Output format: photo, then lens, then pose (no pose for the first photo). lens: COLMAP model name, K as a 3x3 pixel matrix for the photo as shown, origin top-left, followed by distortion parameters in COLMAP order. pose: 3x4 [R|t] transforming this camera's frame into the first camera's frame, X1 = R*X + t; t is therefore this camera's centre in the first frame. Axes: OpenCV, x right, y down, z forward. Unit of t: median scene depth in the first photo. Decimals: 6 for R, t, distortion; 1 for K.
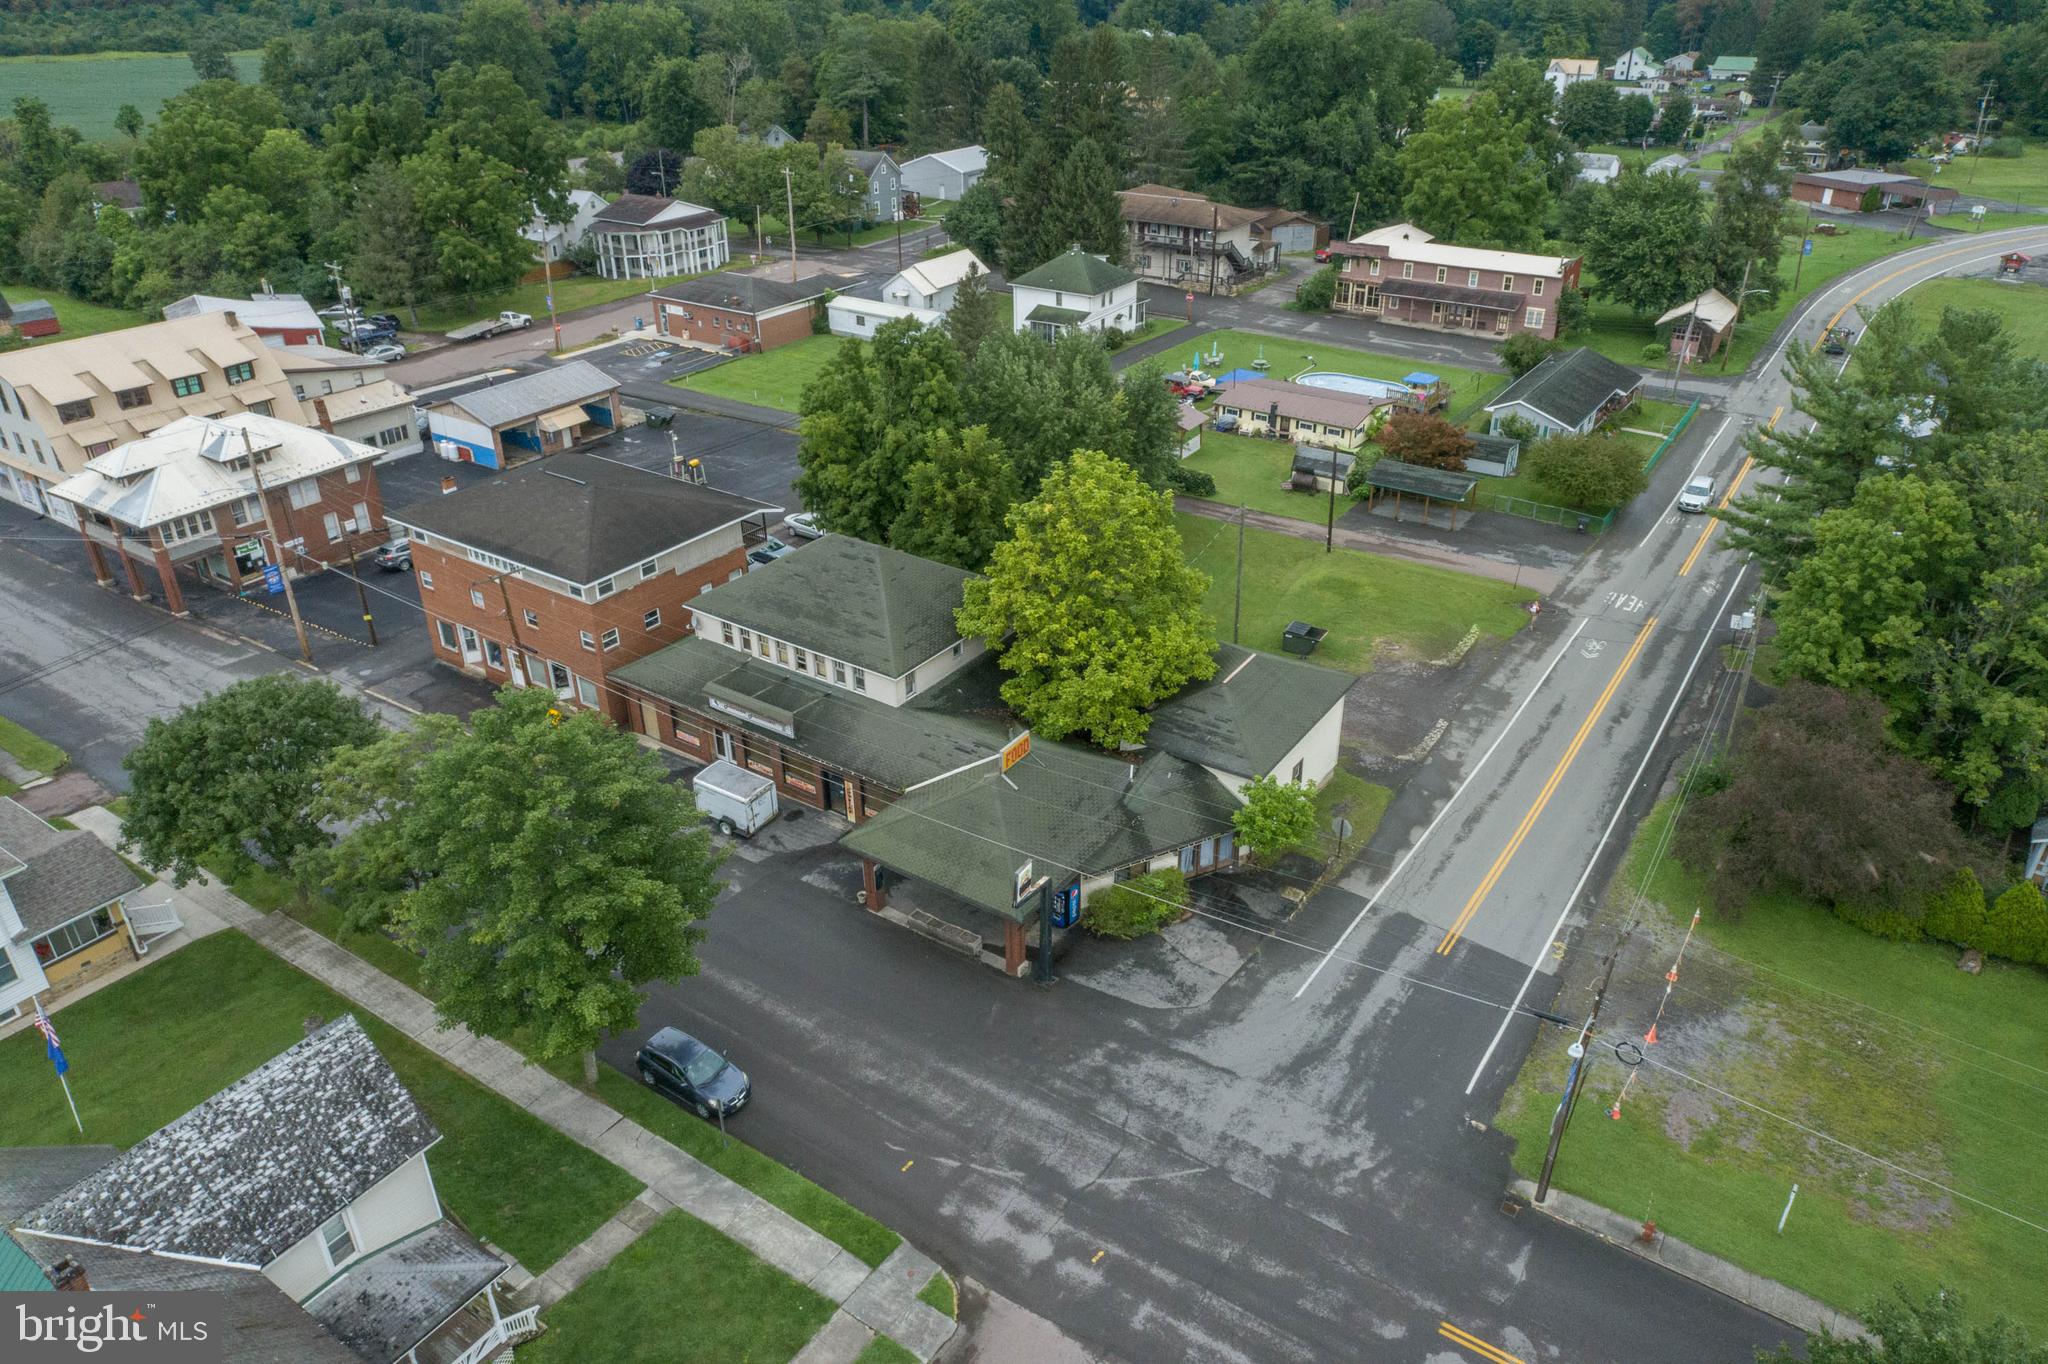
lens RADIAL K [[1388.4, 0, 1024.0], [0, 1388.4, 682.0], [0, 0, 1]] dist [0.002392, 0.005787]
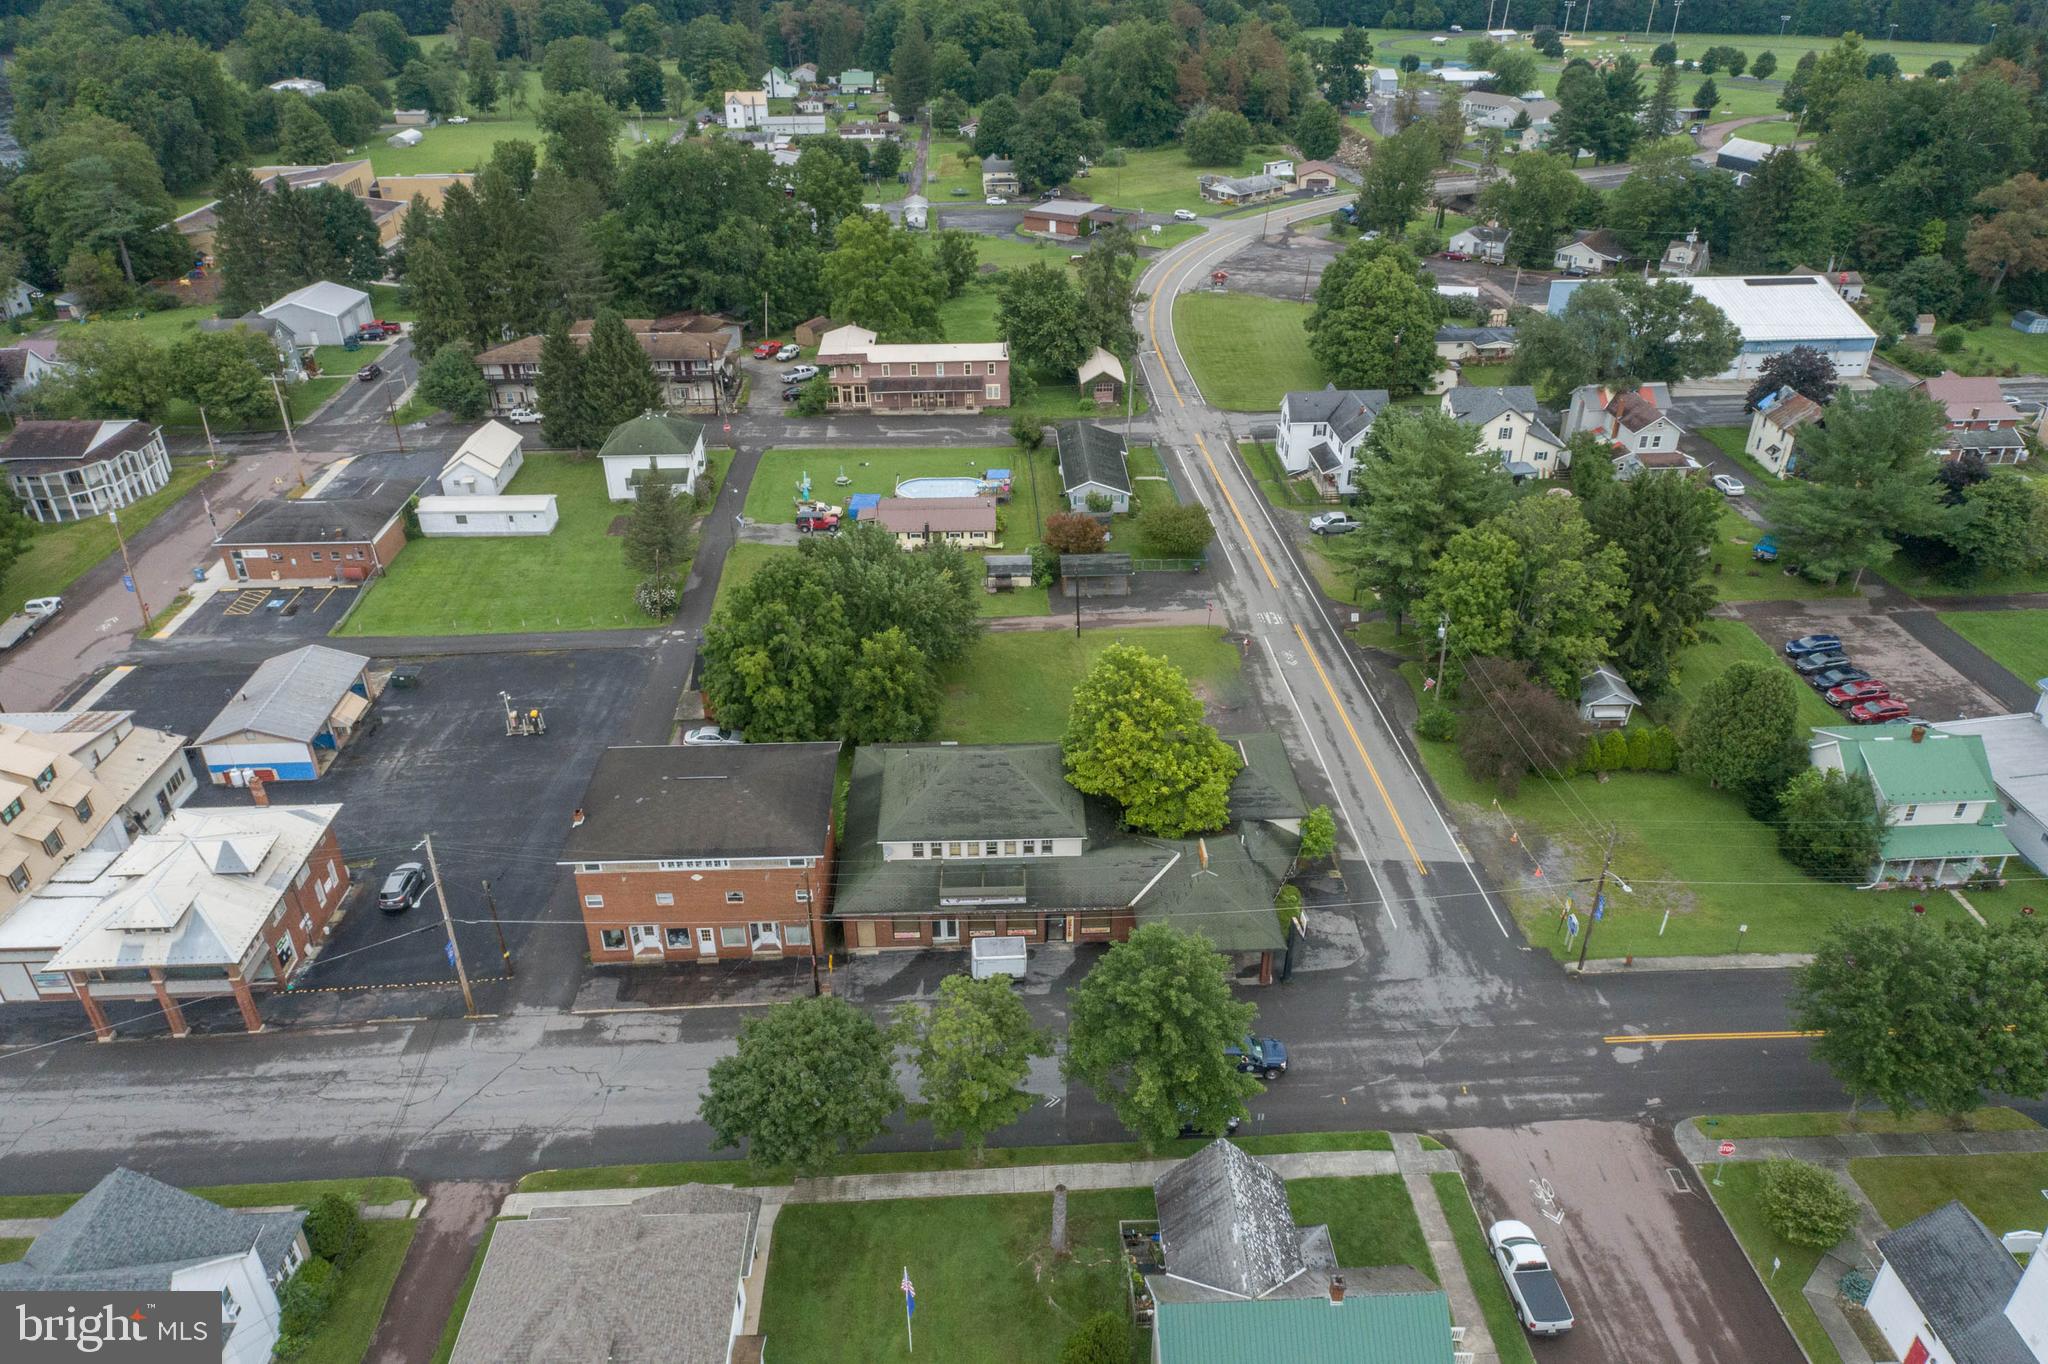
lens RADIAL K [[1388.4, 0, 1024.0], [0, 1388.4, 682.0], [0, 0, 1]] dist [0.002392, 0.005787]
pose [[0.803661, -0.299643, 0.514143, -0.588061], [0.285153, 0.952237, 0.109240, -0.233430], [-0.522319, 0.058817, 0.850719, -0.152550]]
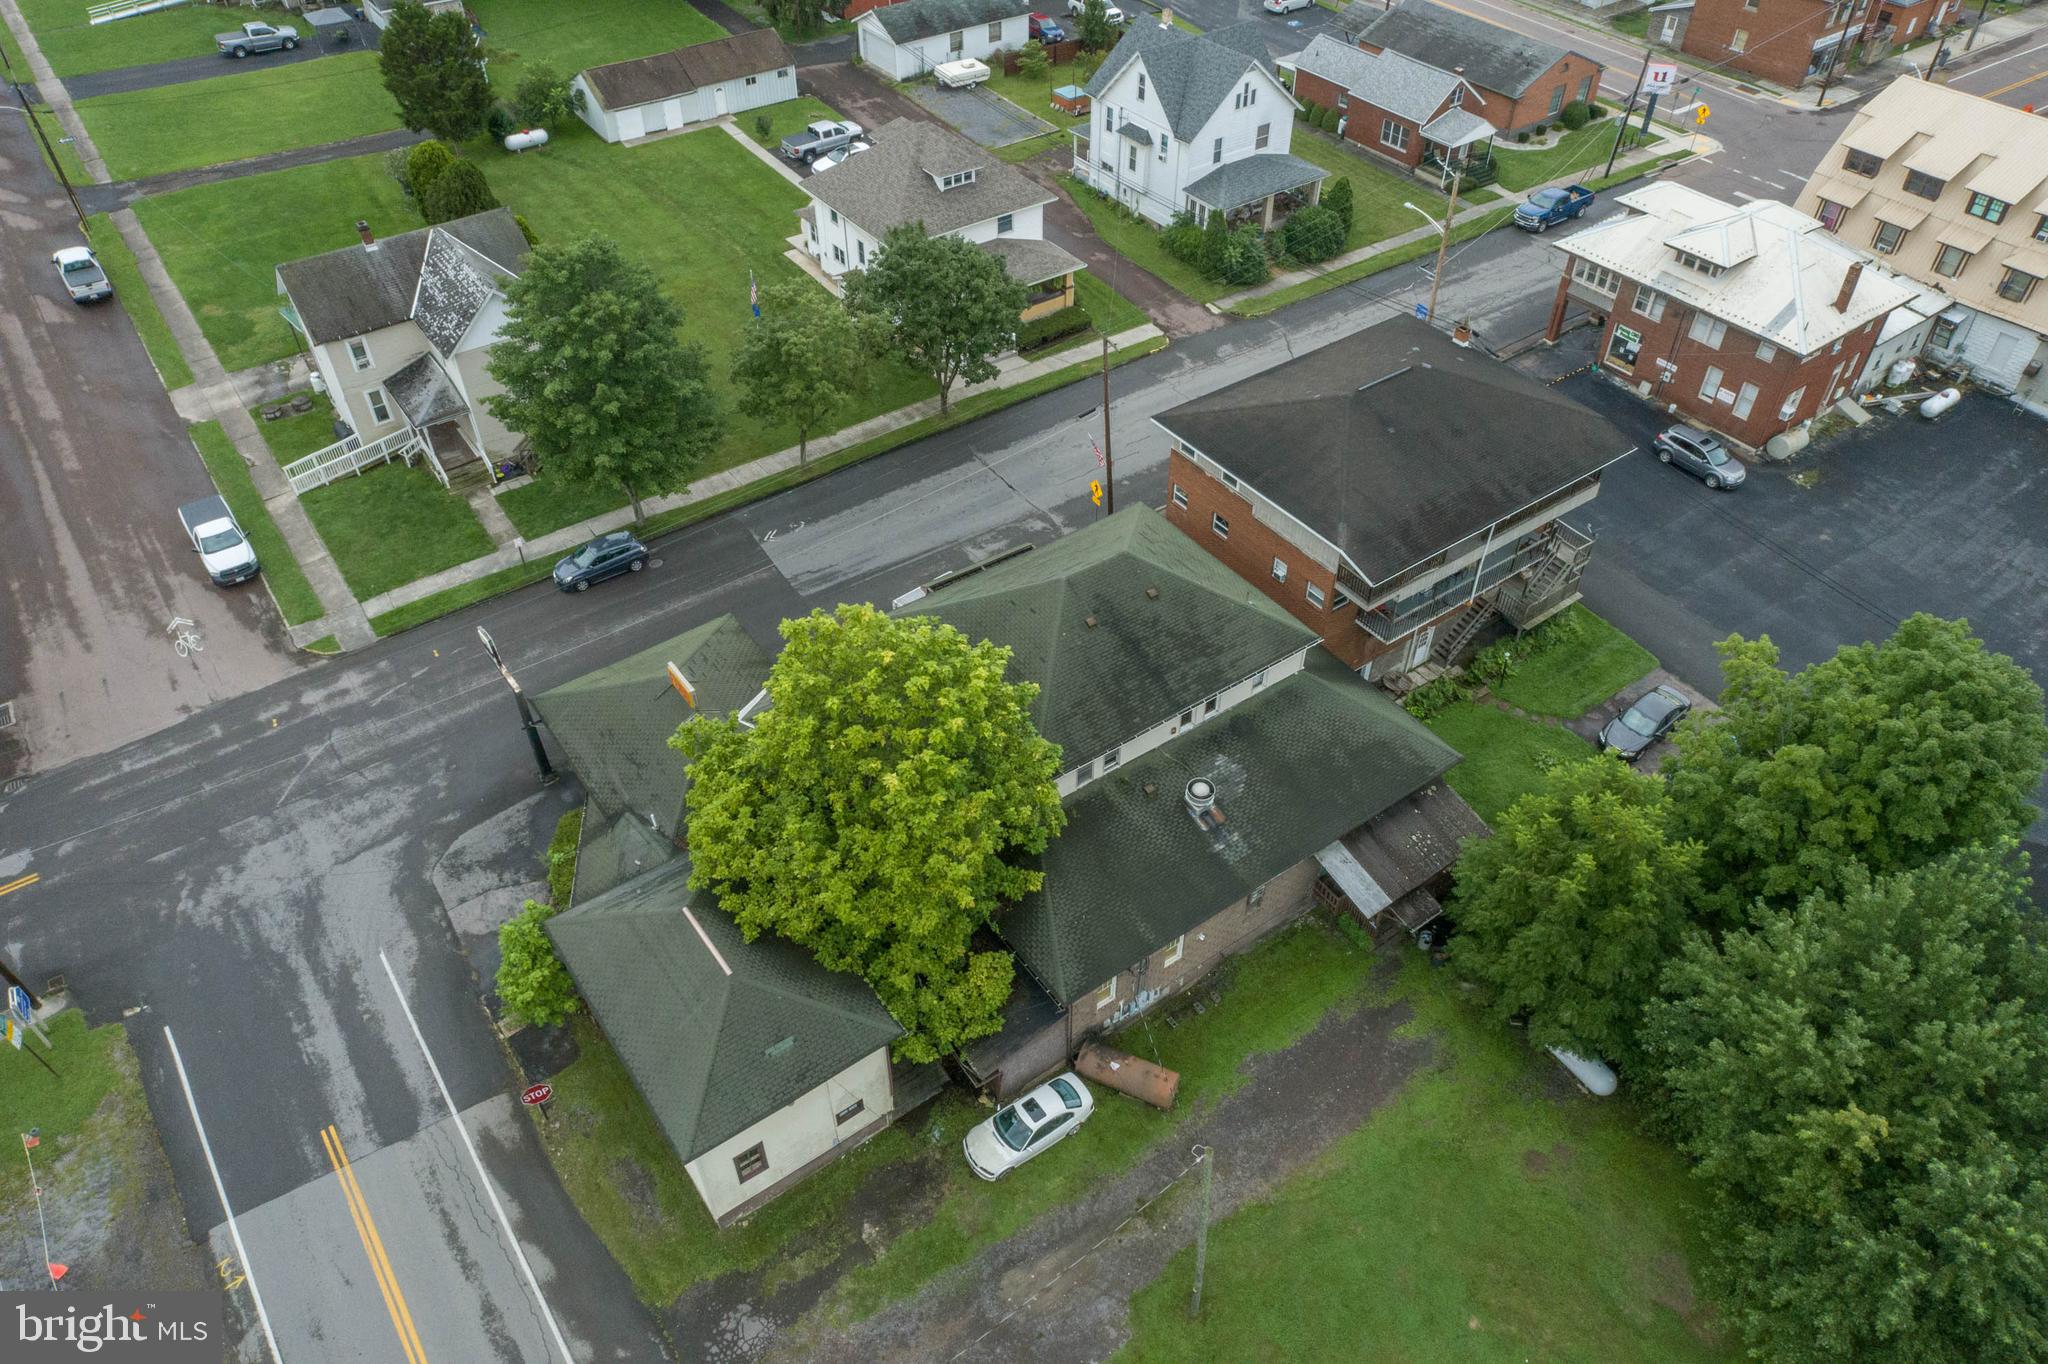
lens RADIAL K [[1388.6, 0, 1026.4], [0, 1388.6, 671.3], [0, 0, 1]] dist [0.003427, 0.008564]
pose [[-0.341019, 0.643541, -0.685245, 0.347257], [-0.444254, 0.532079, 0.720785, -0.462427], [0.828459, 0.550224, 0.104447, 0.697921]]
